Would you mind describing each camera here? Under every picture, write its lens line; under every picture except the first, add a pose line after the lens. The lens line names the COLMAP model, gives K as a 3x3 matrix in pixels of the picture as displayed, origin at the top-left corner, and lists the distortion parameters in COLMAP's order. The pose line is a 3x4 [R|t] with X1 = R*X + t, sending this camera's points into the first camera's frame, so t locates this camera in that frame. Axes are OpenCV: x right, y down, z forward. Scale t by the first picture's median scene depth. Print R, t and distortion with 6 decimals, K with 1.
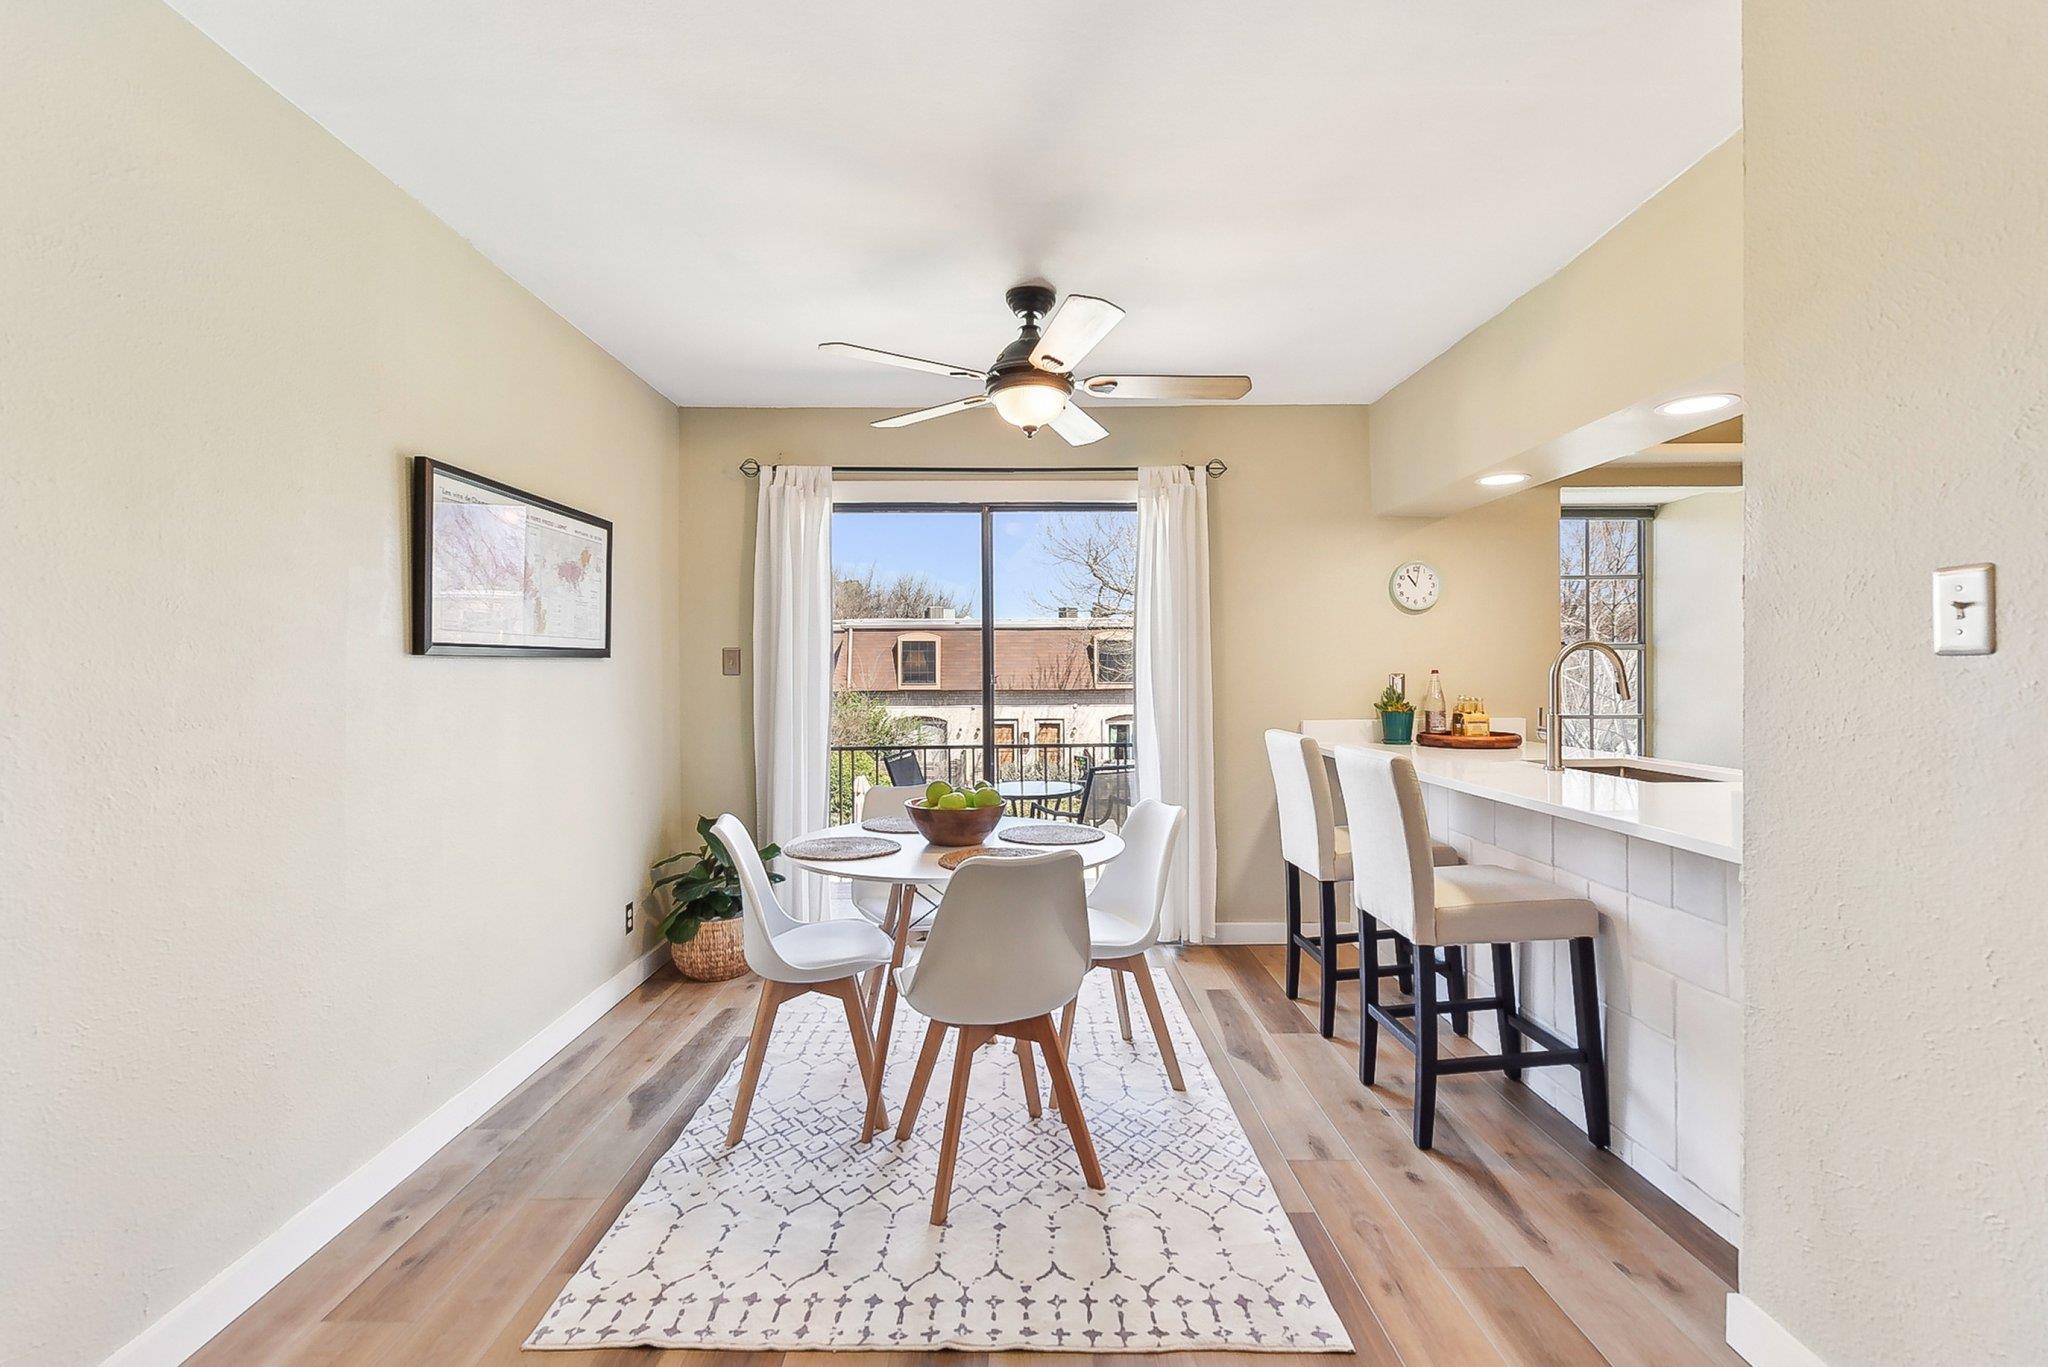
lens RADIAL K [[892.5, 0, 1024.0], [0, 892.5, 683.5], [0, 0, 1]] dist [-0.001873, -0.000170]
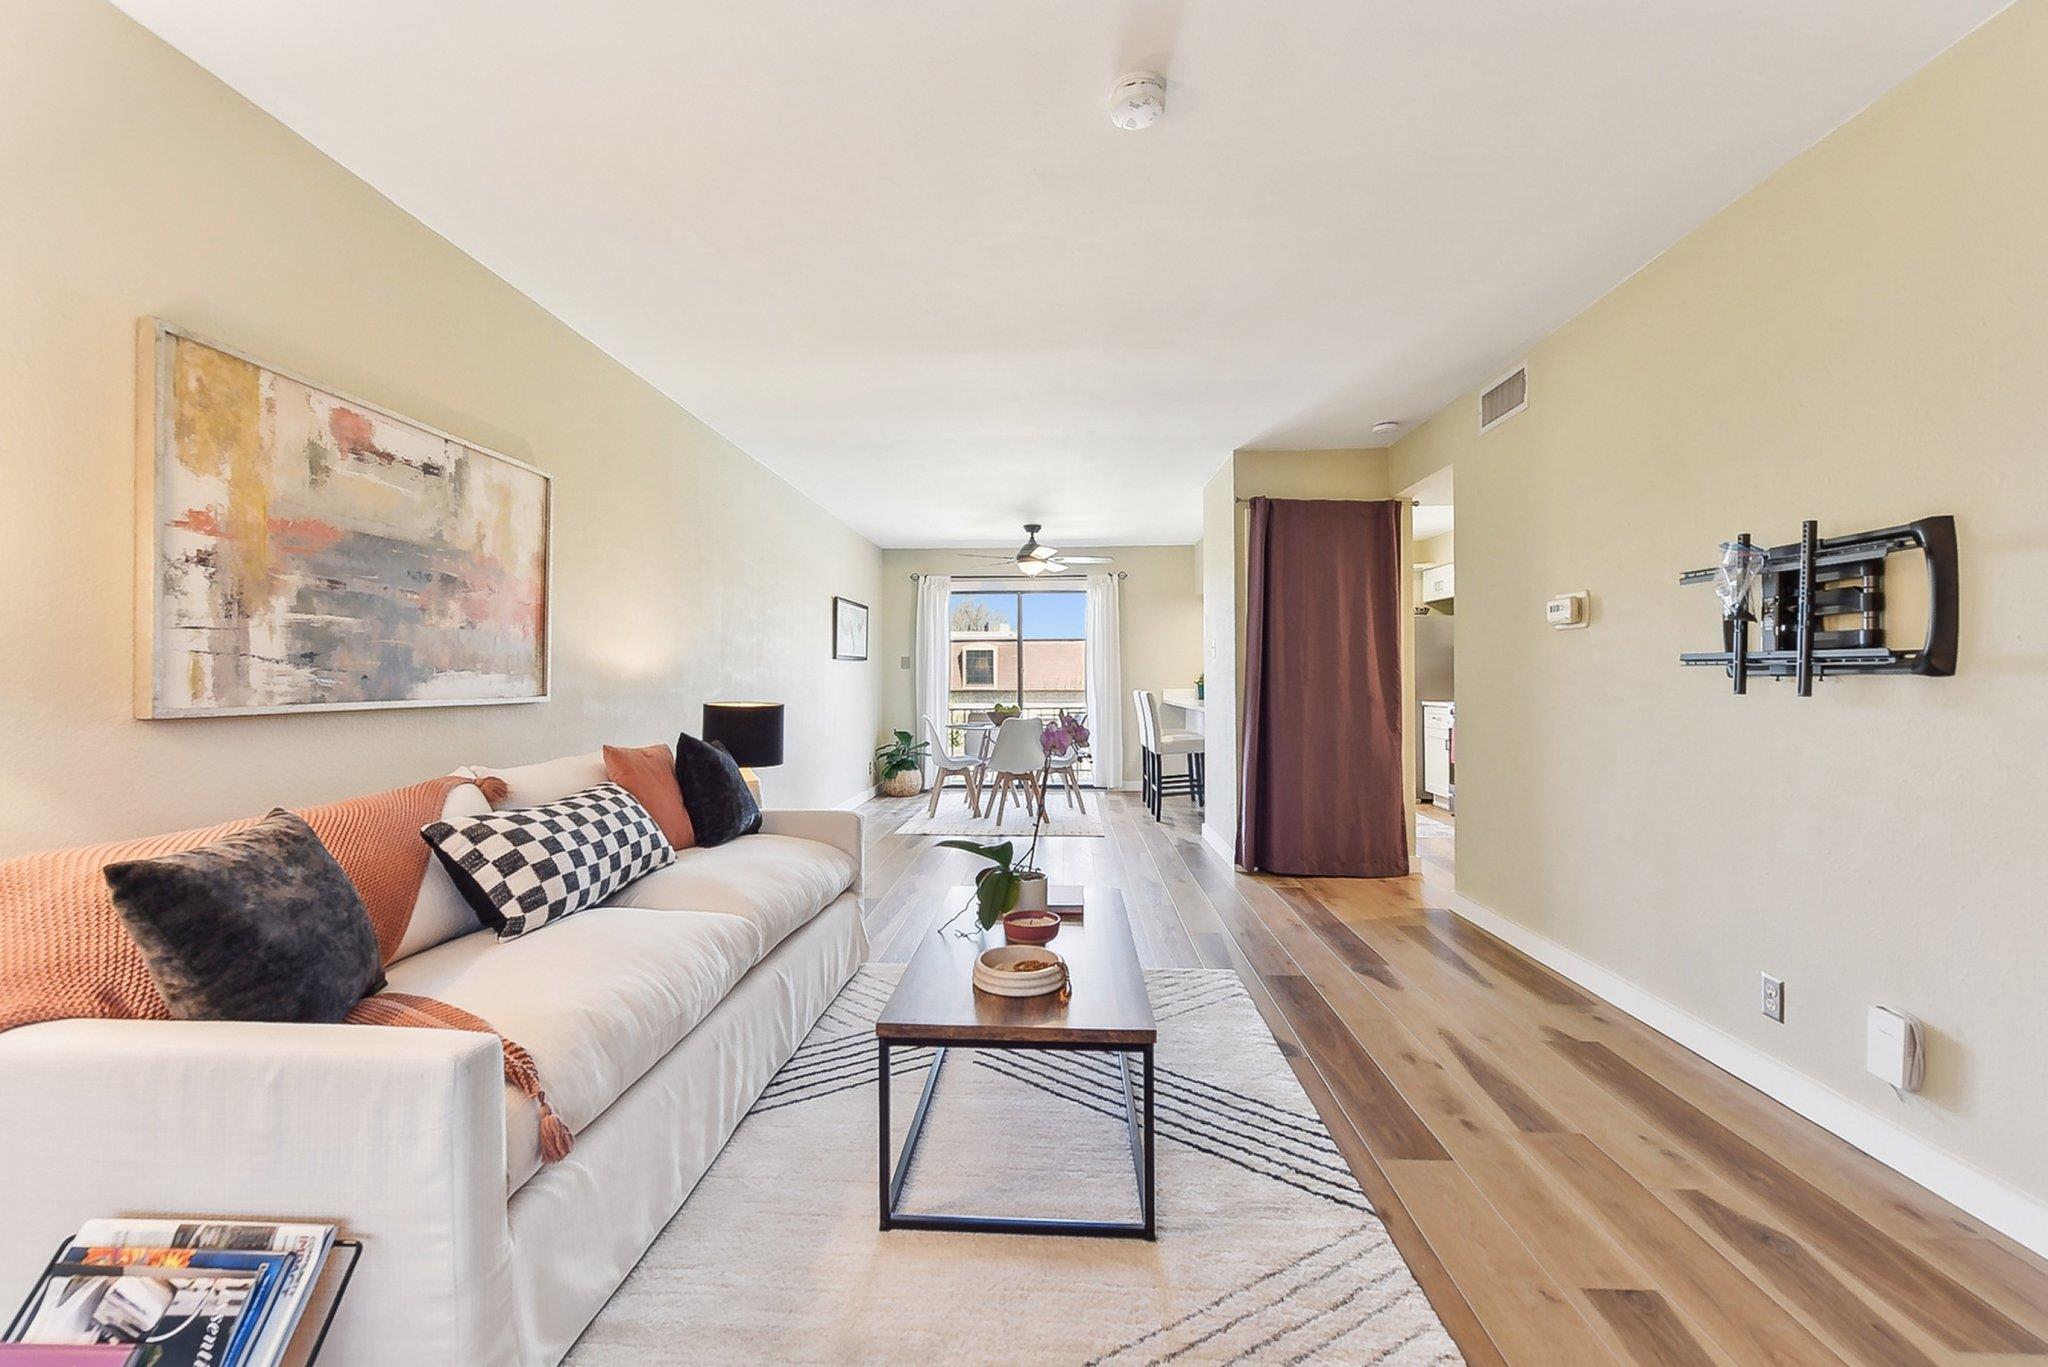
lens RADIAL K [[878.2, 0, 1024.0], [0, 878.2, 683.5], [0, 0, 1]] dist [-0.000380, 0.000001]
pose [[0.998168, 0.002207, -0.060463, 0.112988], [-0.002715, 0.999962, -0.008321, 0.050759], [0.060443, 0.008470, 0.998136, -1.303008]]
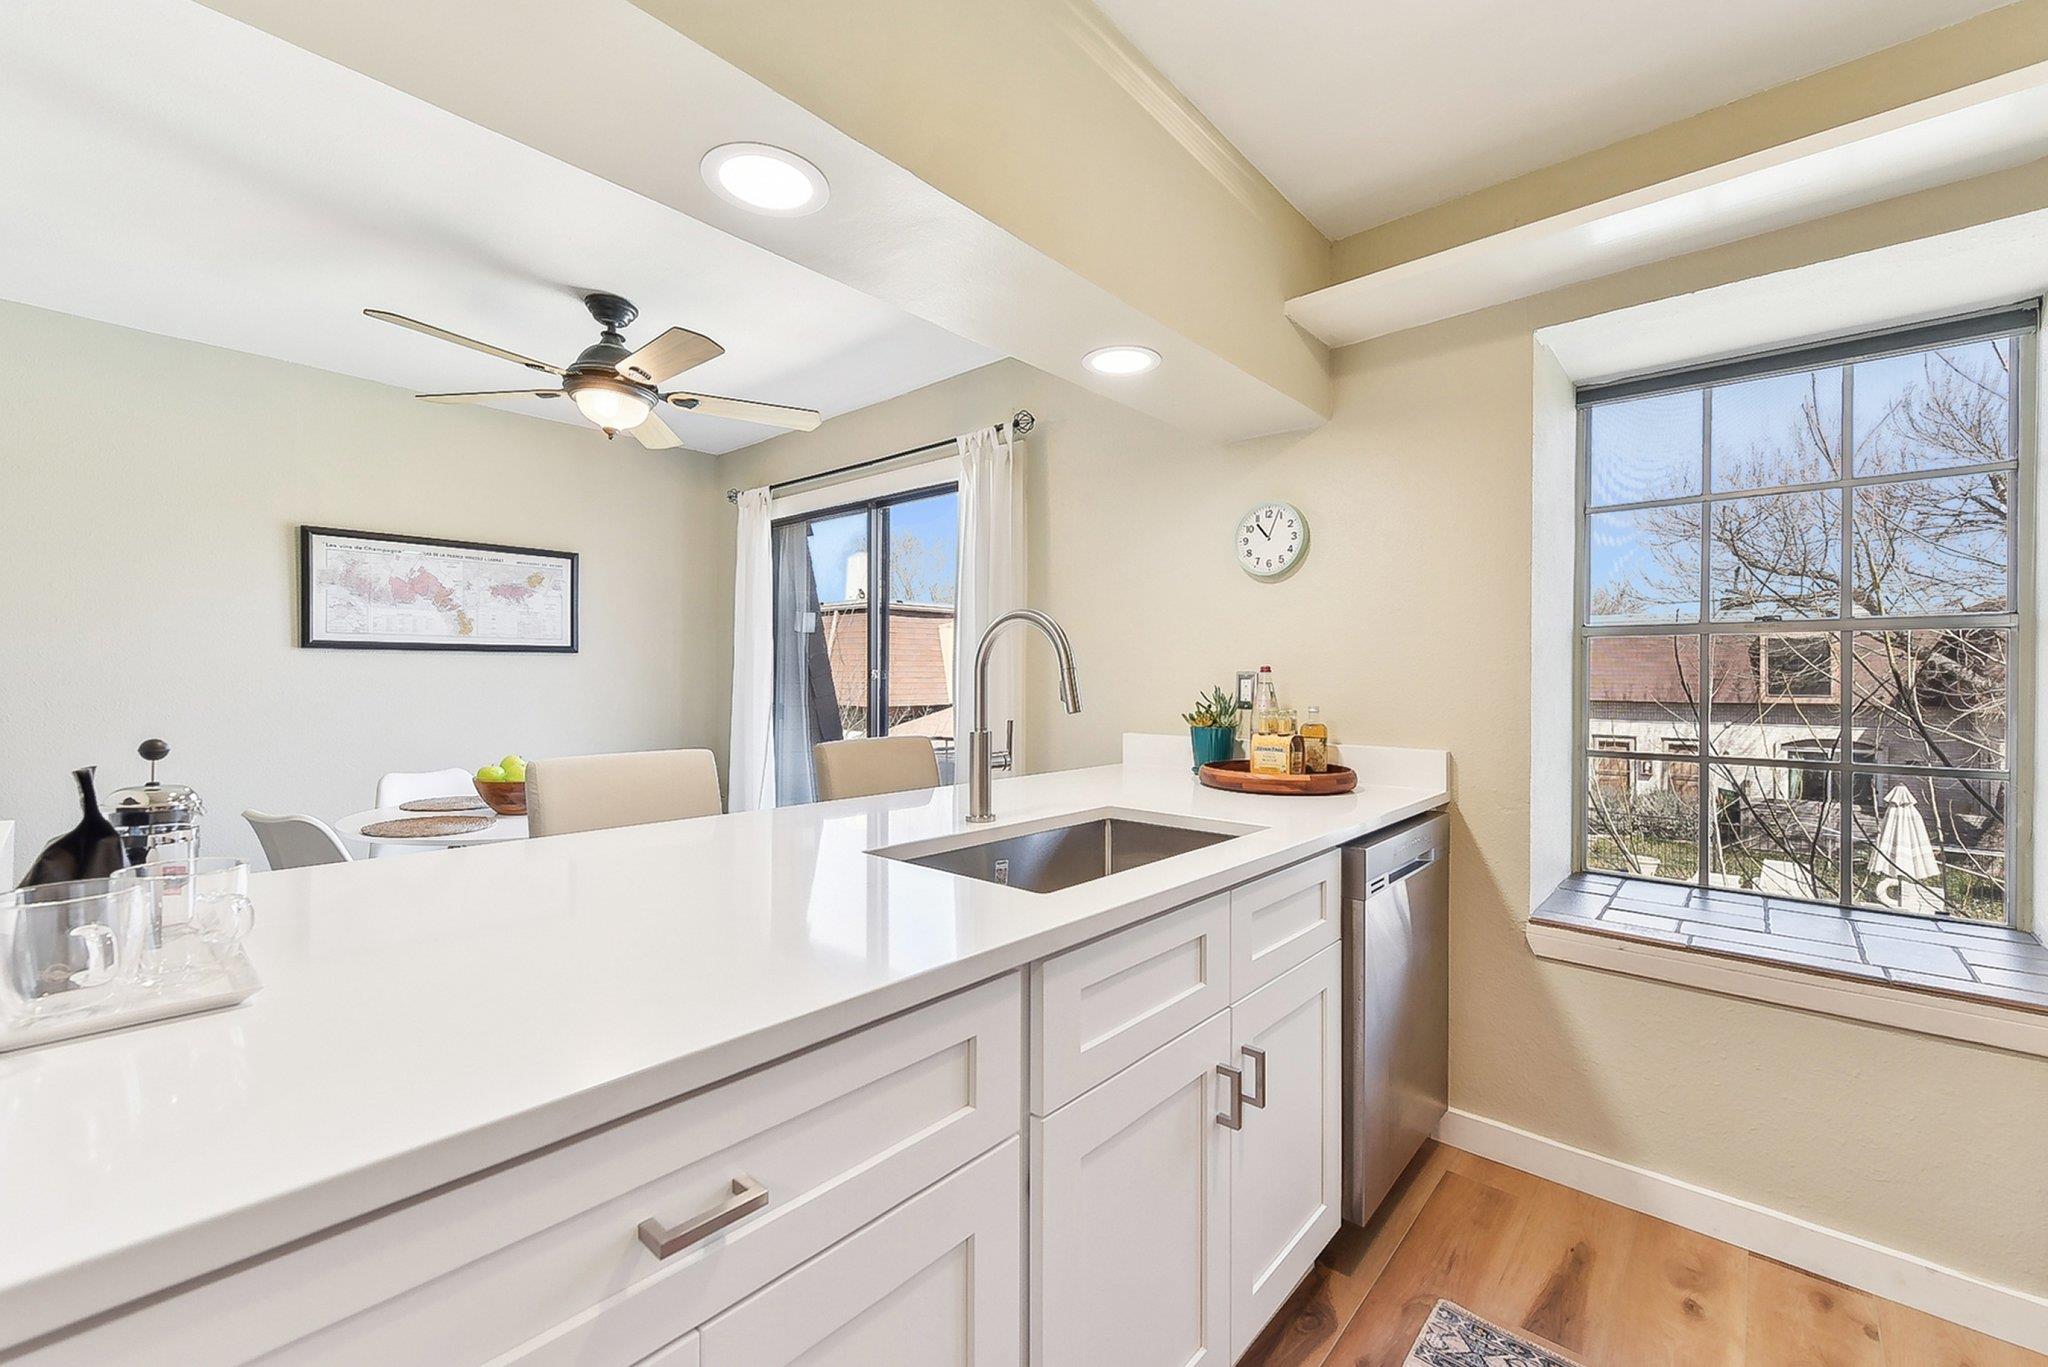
lens RADIAL K [[819.2, 0, 1024.0], [0, 819.2, 683.5], [0, 0, 1]] dist [0.009959, -0.000042]
pose [[0.740401, 0.017909, -0.671927, 0.803390], [-0.020838, 0.999776, 0.003686, -0.001164], [0.671842, 0.011273, 0.740608, 0.481962]]
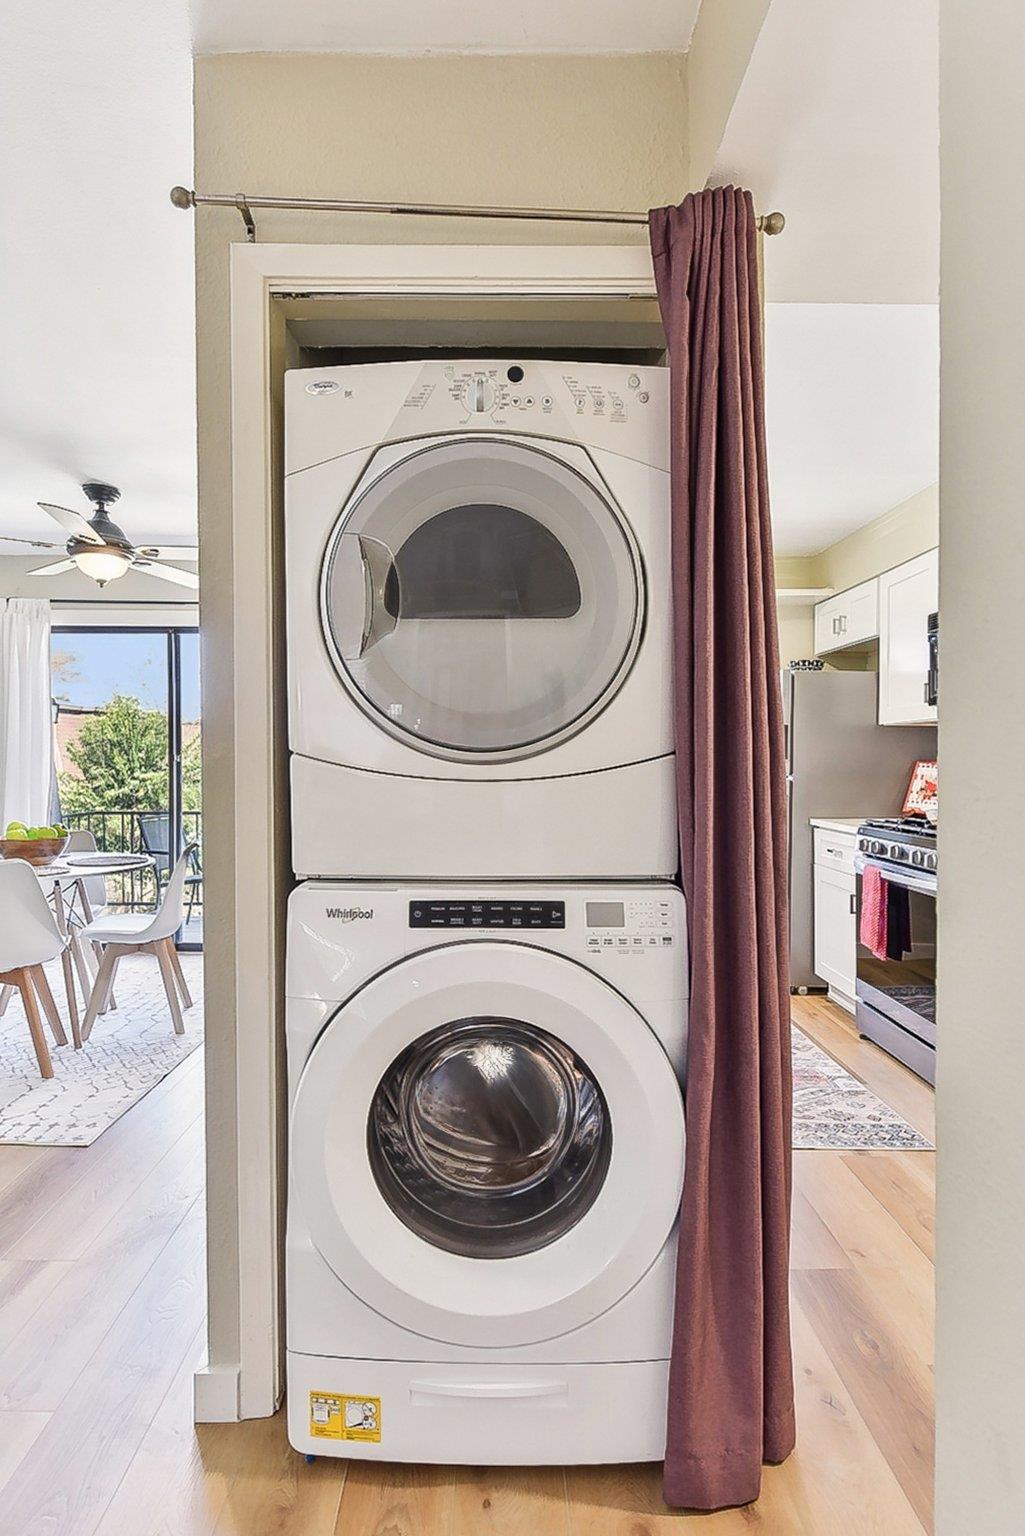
lens RADIAL K [[806.7, 0, 512.5], [0, 806.7, 768.0], [0, 0, 1]] dist [0.001912, 0.000091]
pose [[0.999981, 0.006165, -0.000449, 0.532491], [-0.006167, 0.999967, -0.005357, 0.016607], [0.000416, 0.005359, 0.999986, -0.243719]]
